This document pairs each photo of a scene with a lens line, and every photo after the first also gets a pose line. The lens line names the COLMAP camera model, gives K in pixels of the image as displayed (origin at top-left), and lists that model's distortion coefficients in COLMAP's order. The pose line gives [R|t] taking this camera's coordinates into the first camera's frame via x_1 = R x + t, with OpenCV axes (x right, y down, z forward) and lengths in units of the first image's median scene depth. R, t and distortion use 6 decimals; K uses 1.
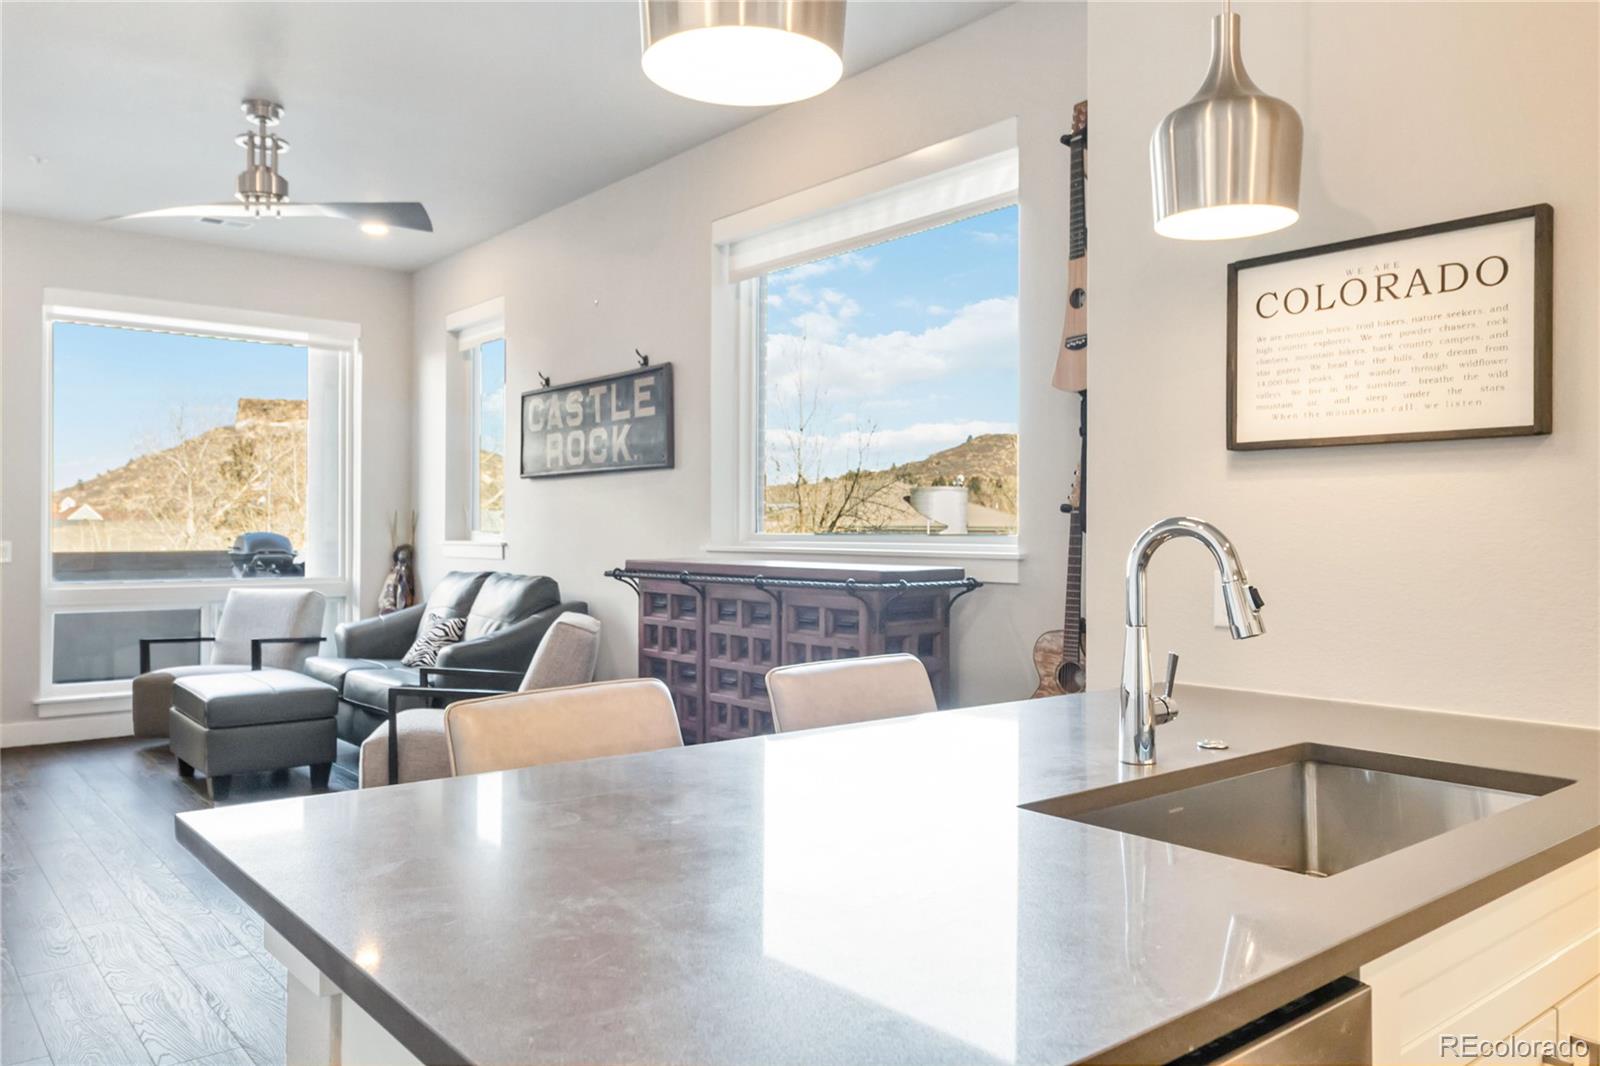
lens RADIAL K [[1161.4, 0, 804.3], [0, 1161.4, 523.6], [0, 0, 1]] dist [0.005994, 0.001638]
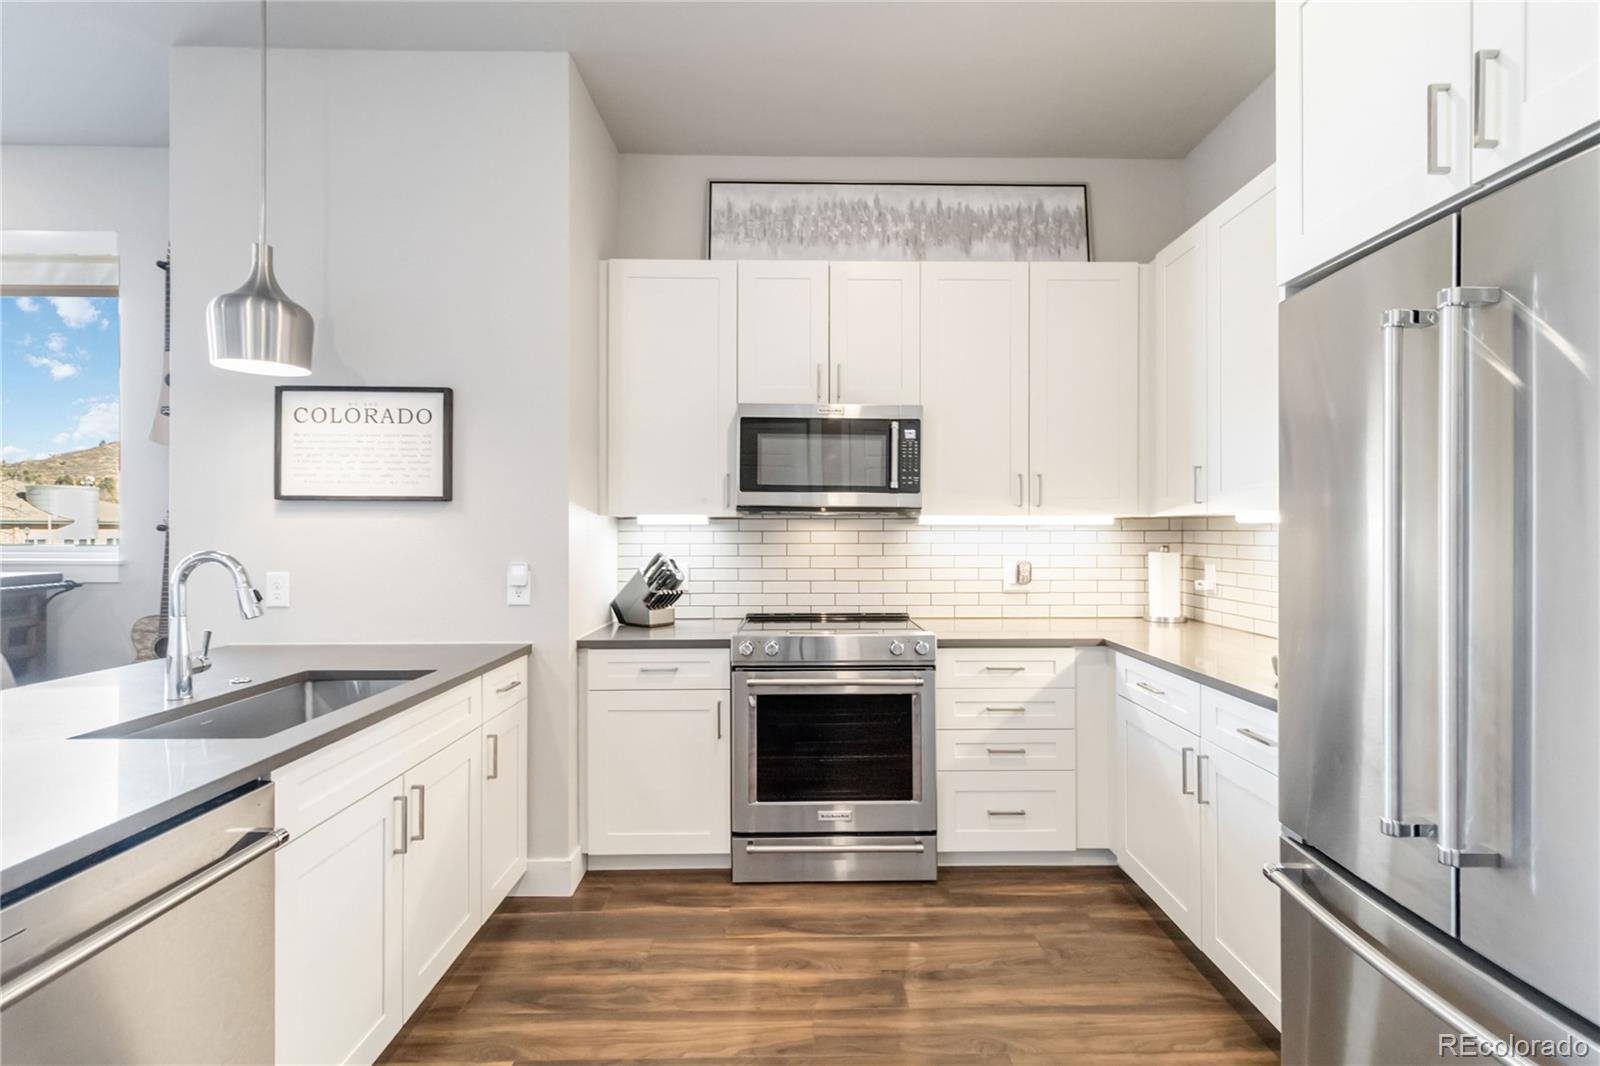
lens RADIAL K [[745.4, 0, 809.1], [0, 745.4, 527.6], [0, 0, 1]] dist [0.002227, 0.000152]
pose [[0.621542, -0.000176, 0.783381, 0.003296], [-0.006274, 0.999967, 0.005203, -0.014963], [-0.783356, -0.008149, 0.621520, -0.109727]]
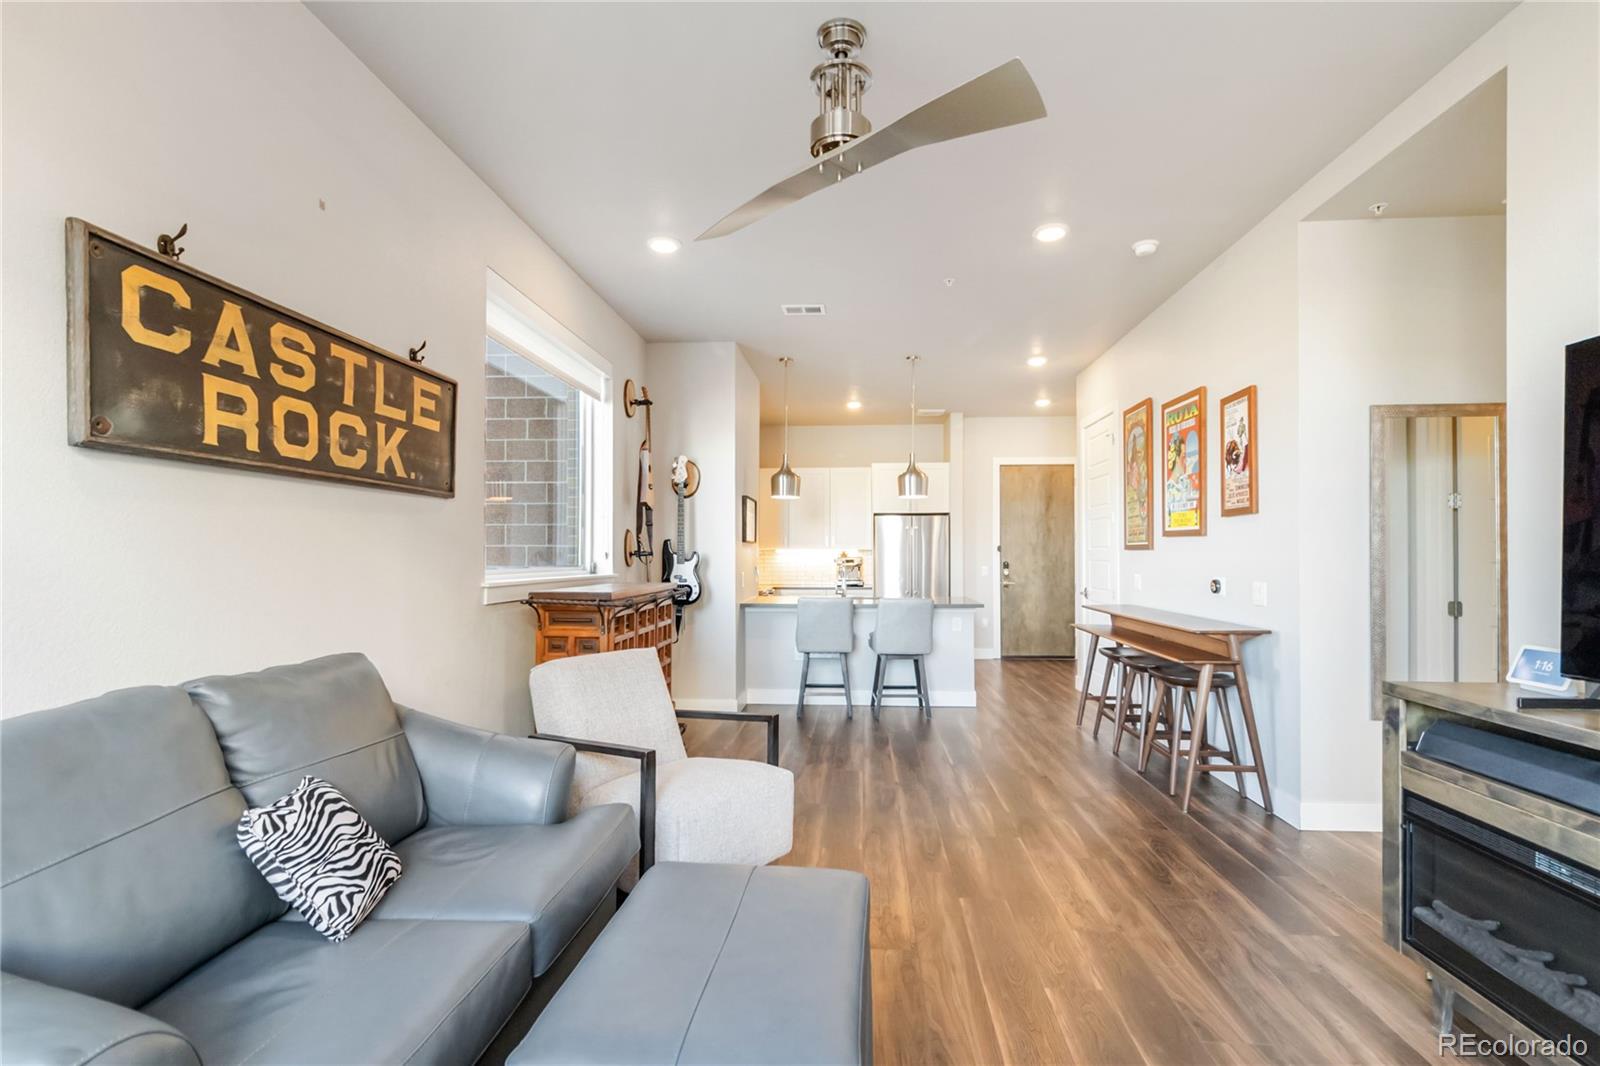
lens RADIAL K [[759.0, 0, 812.6], [0, 759.0, 553.2], [0, 0, 1]] dist [0.000513, -0.000309]
pose [[-0.726656, -0.001644, 0.687000, -0.706109], [-0.009284, 0.999929, -0.007427, -0.003858], [-0.686939, -0.011775, -0.726620, 1.212782]]
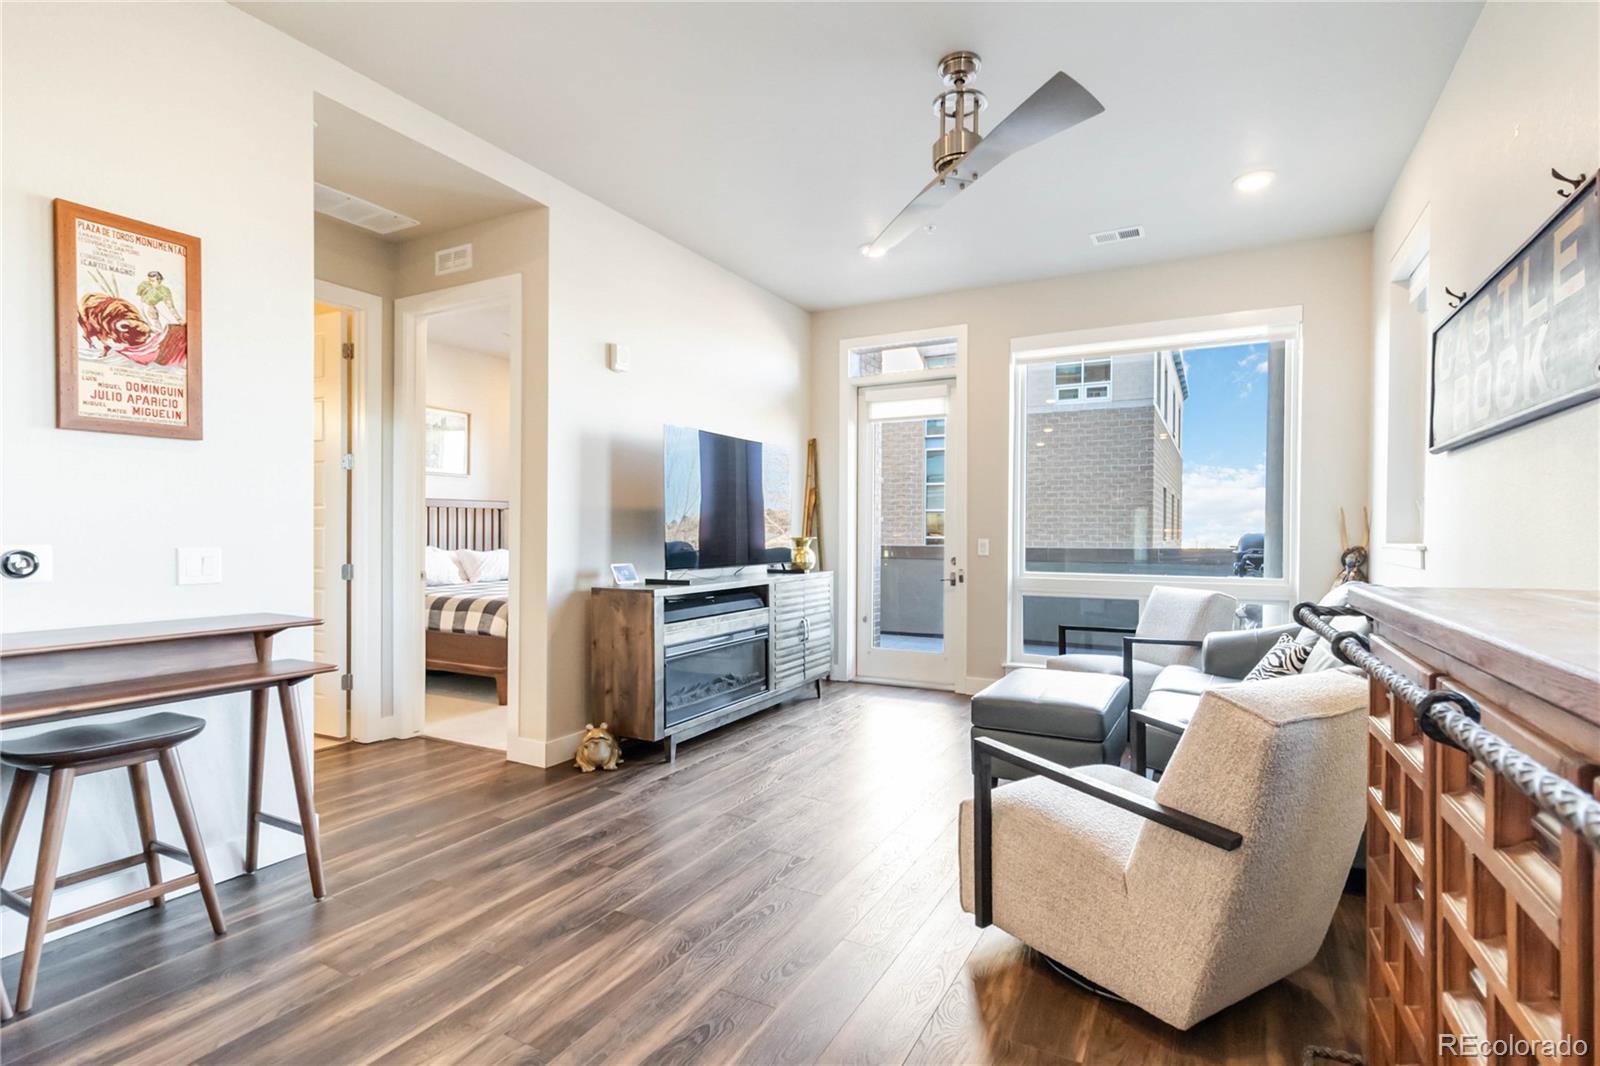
lens RADIAL K [[767.9, 0, 812.3], [0, 767.9, 544.0], [0, 0, 1]] dist [0.002320, 0.000930]
pose [[0.382795, 0.012276, -0.923752, 0.045709], [0.005653, 0.999862, 0.015630, 0.006721], [0.923816, -0.011205, 0.382673, 0.578853]]
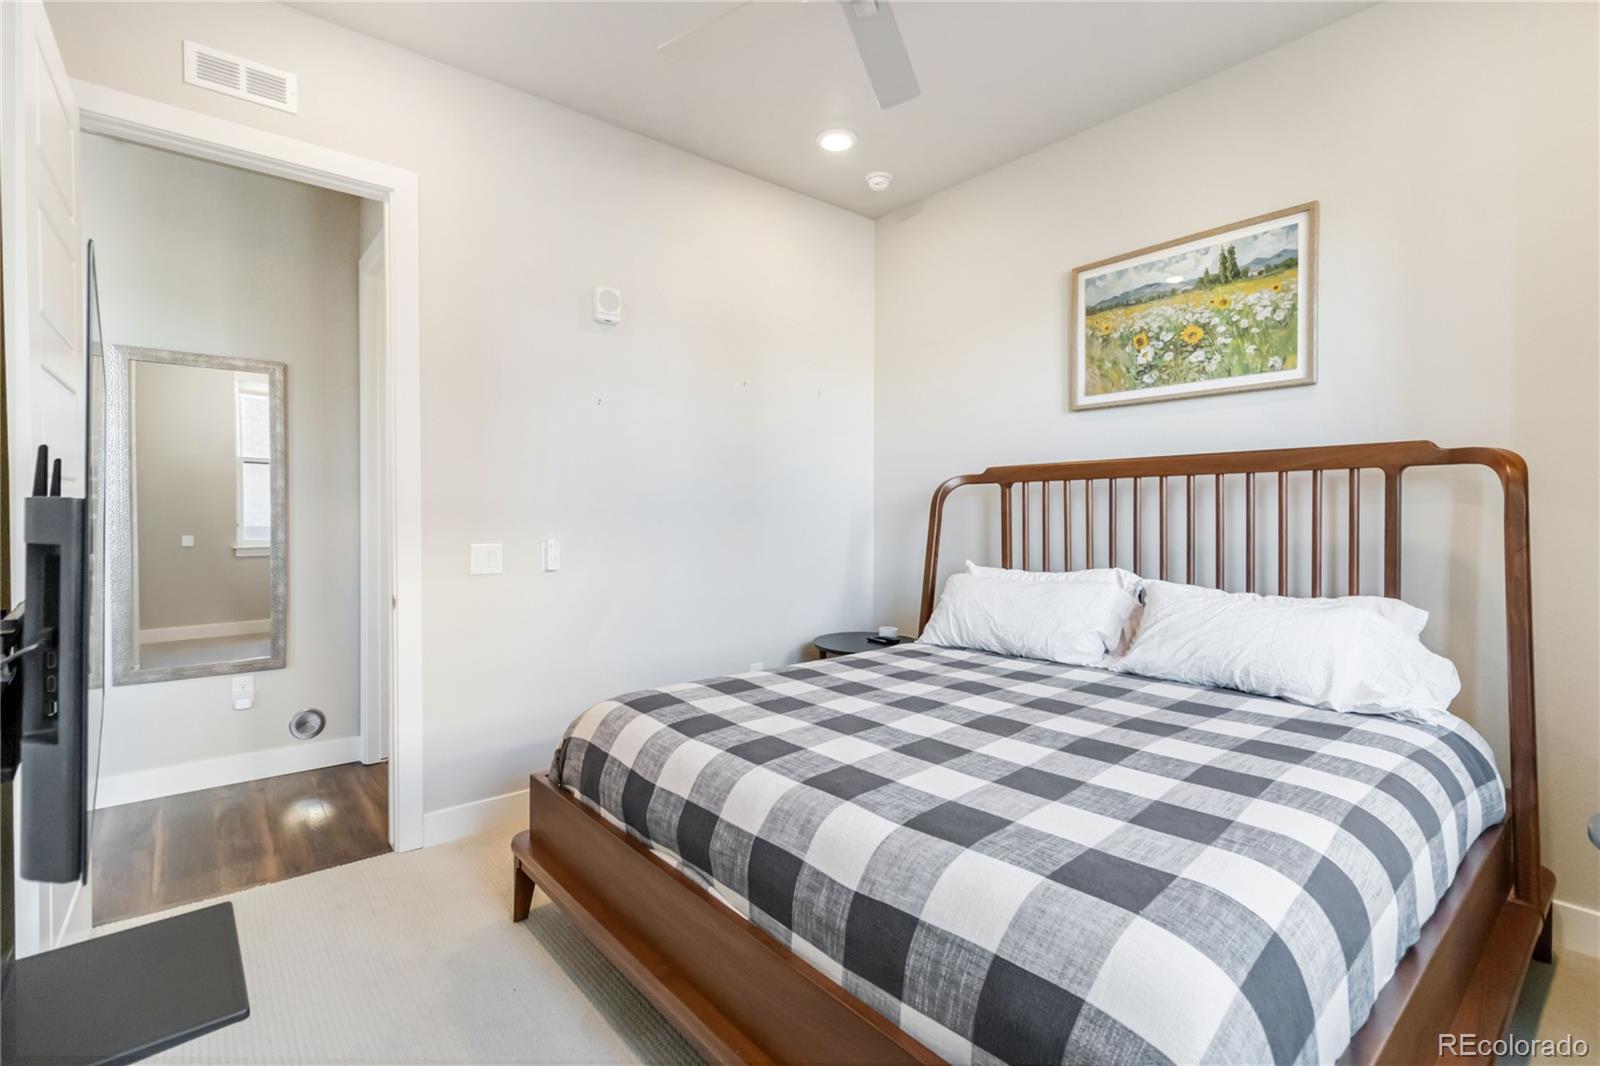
lens RADIAL K [[745.4, 0, 809.1], [0, 745.4, 527.6], [0, 0, 1]] dist [0.002227, 0.000152]
pose [[-0.999979, -0.005046, -0.004010, -1.135621], [-0.005078, 0.999955, 0.008053, -0.005439], [0.003969, 0.008074, -0.999960, 1.016648]]
